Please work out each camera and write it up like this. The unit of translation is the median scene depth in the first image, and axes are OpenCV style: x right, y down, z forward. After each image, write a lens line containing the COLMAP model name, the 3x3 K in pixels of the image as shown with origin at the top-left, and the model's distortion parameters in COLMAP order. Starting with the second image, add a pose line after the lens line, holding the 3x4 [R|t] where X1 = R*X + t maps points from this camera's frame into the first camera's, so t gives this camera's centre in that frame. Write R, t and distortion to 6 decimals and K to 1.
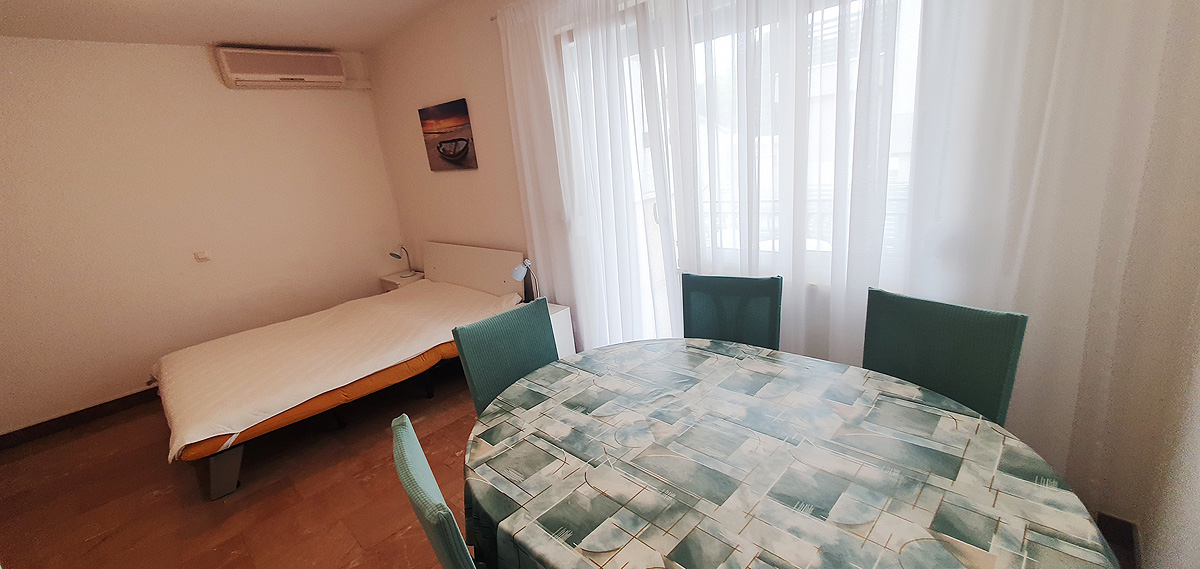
lens RADIAL K [[480.3, 0, 602.0], [0, 480.3, 284.2], [0, 0, 1]] dist [-0.000136, 0.000004]
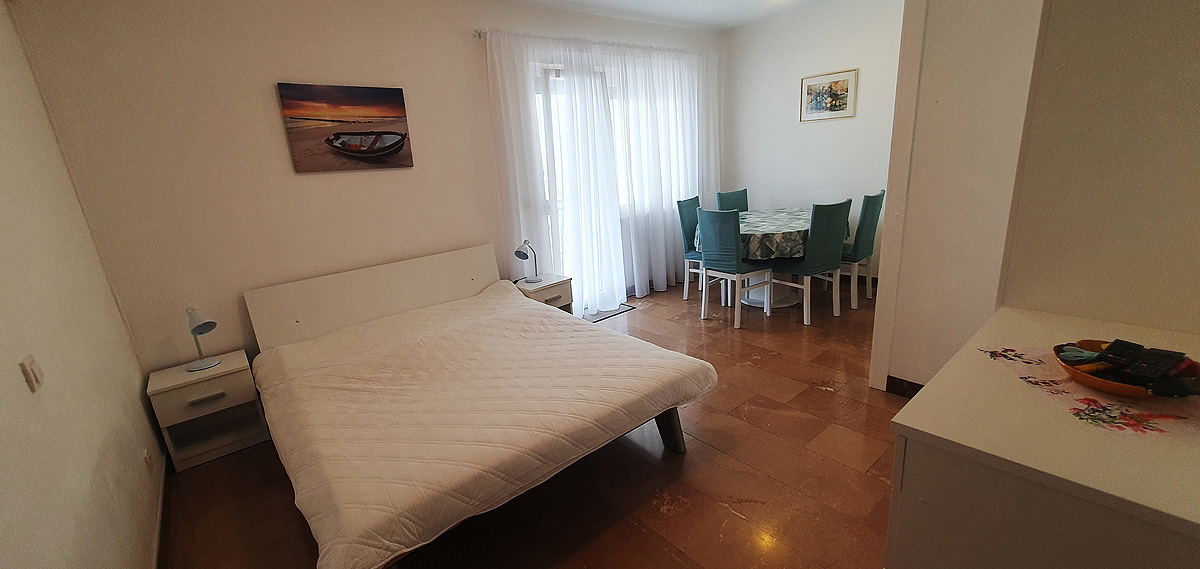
lens RADIAL K [[480.3, 0, 604.3], [0, 480.3, 286.4], [0, 0, 1]] dist [-0.000136, 0.000004]
pose [[0.125487, -0.176432, 0.976281, -1.127695], [0.314319, 0.940436, 0.129553, -0.032137], [-0.940987, 0.290606, 0.173469, 0.561330]]
